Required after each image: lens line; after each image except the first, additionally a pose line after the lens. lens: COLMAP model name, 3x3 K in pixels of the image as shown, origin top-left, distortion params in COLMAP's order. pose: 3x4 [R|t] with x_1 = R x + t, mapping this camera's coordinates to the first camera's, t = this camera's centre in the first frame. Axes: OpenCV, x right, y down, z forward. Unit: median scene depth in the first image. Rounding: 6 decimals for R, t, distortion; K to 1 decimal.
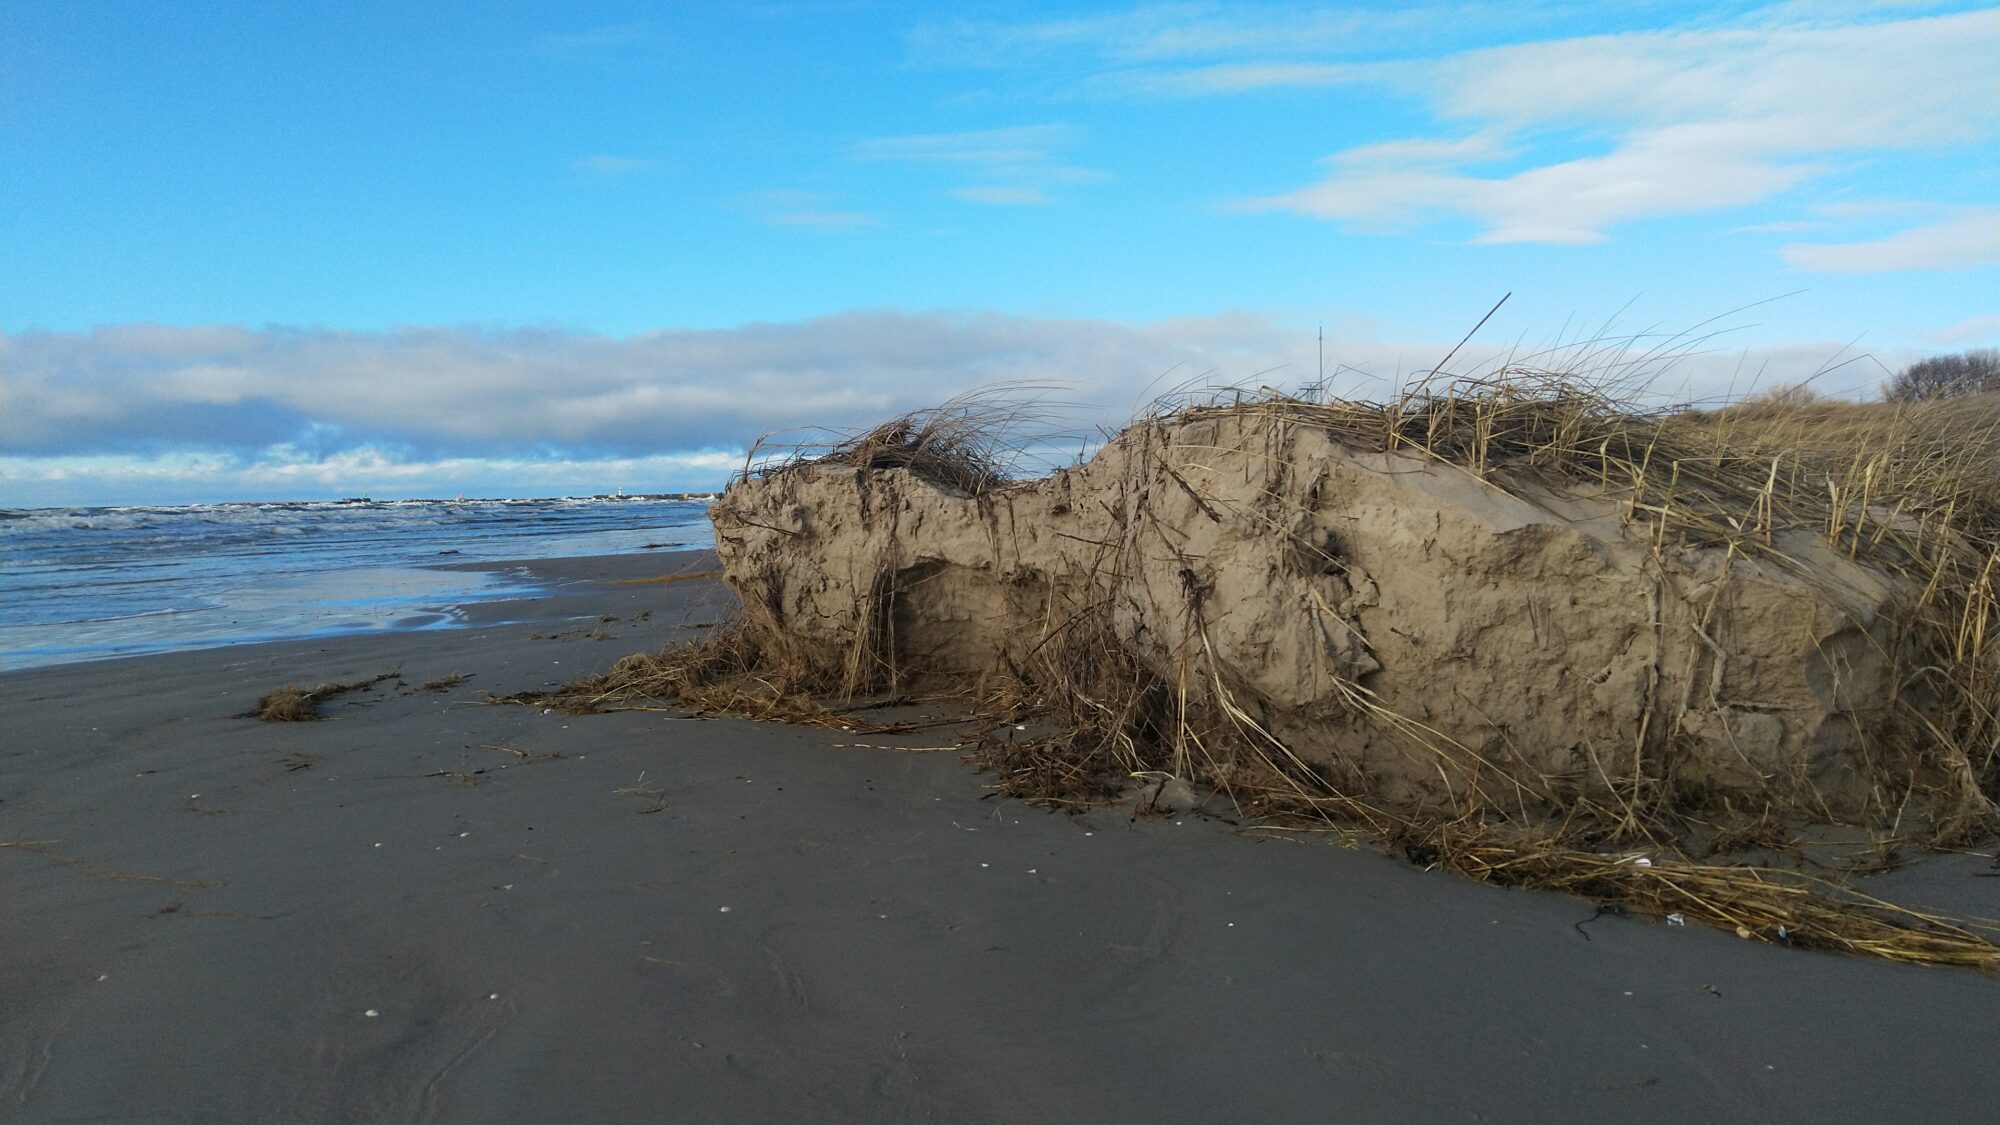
lens RADIAL K [[1549.1, 0, 1000.0], [0, 1549.1, 562.5], [0, 0, 1]] dist [-0.026592, 0.065703]
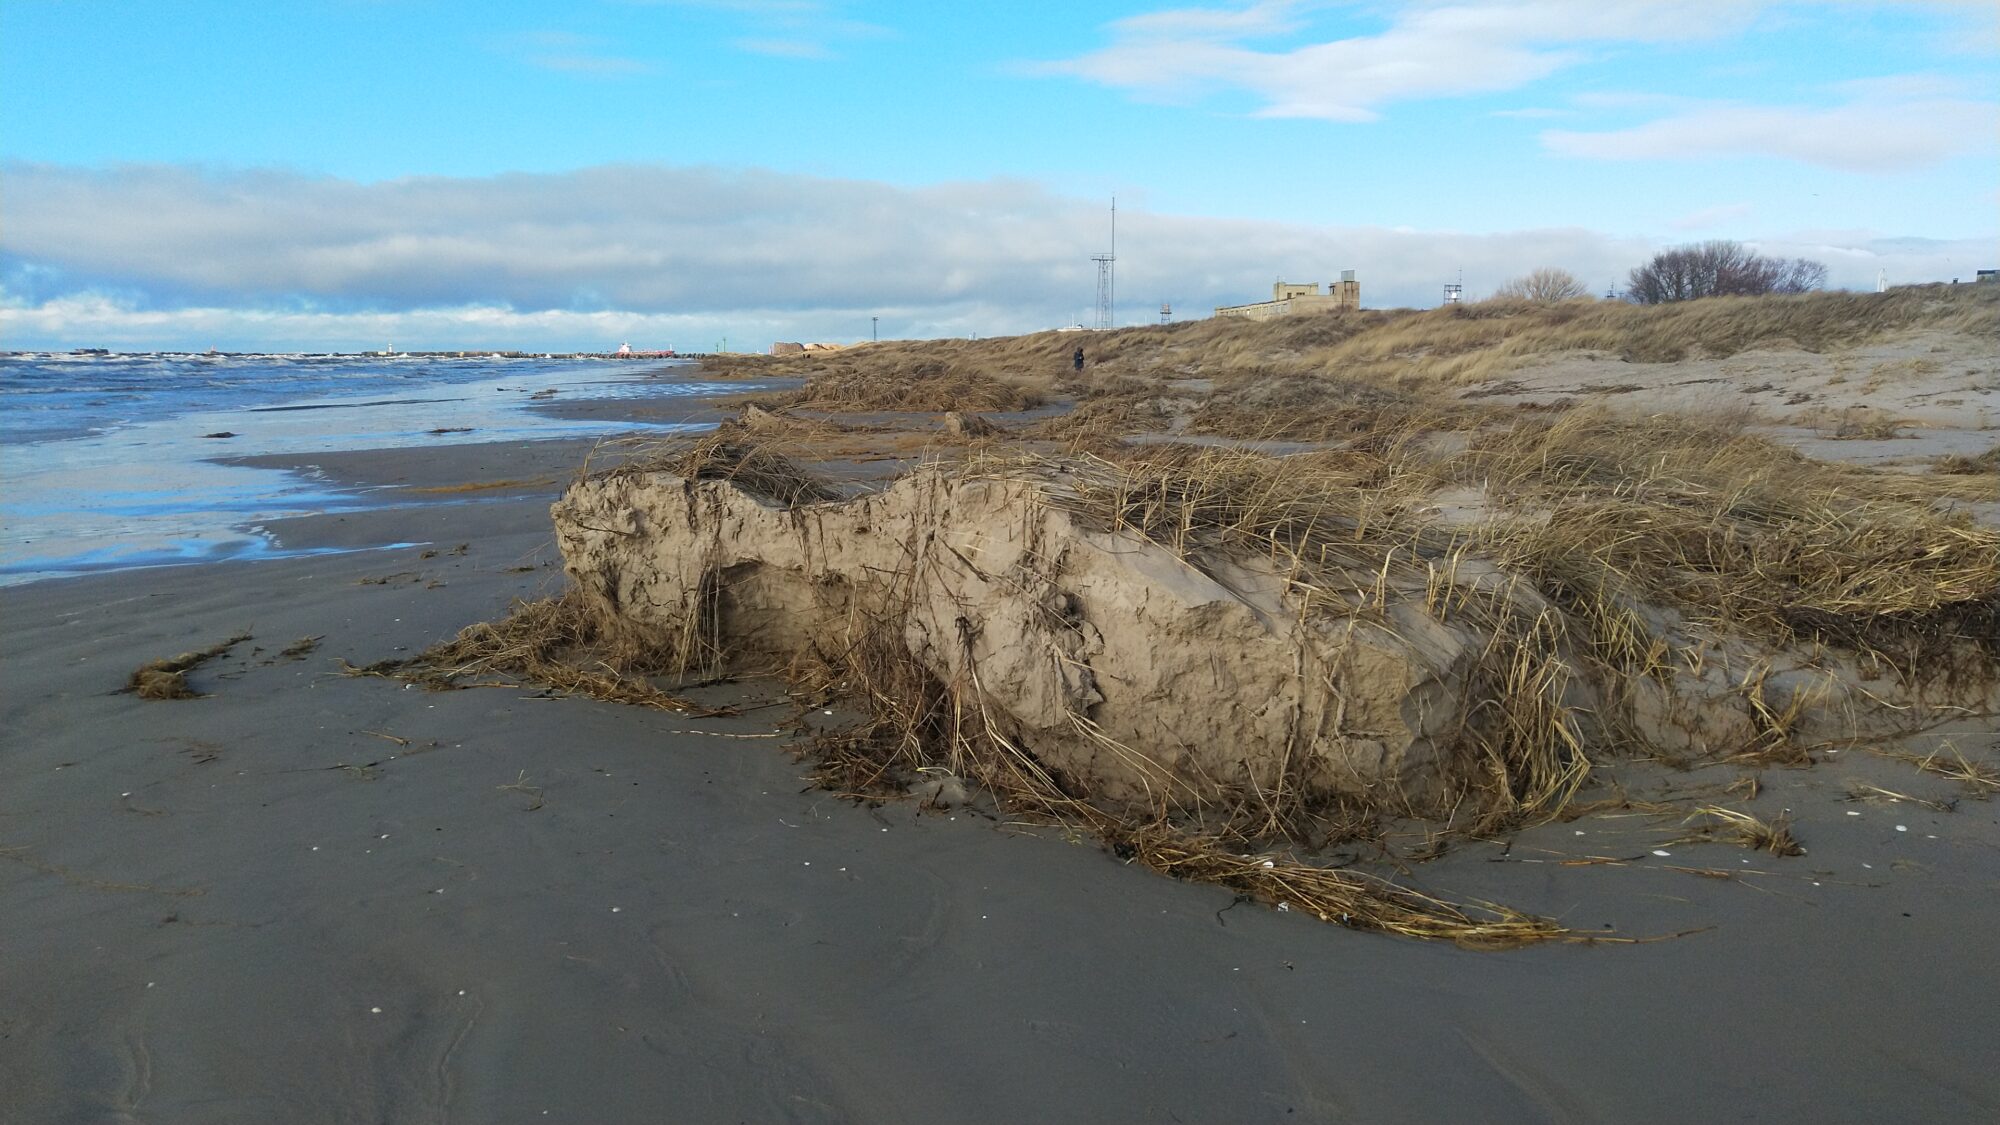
lens RADIAL K [[1549.1, 0, 1000.0], [0, 1549.1, 562.5], [0, 0, 1]] dist [-0.026592, 0.065703]
pose [[0.991123, -0.001202, 0.132945, -0.019151], [-0.010253, 0.996290, 0.085448, -0.157091], [-0.132555, -0.086053, 0.987433, -0.281605]]
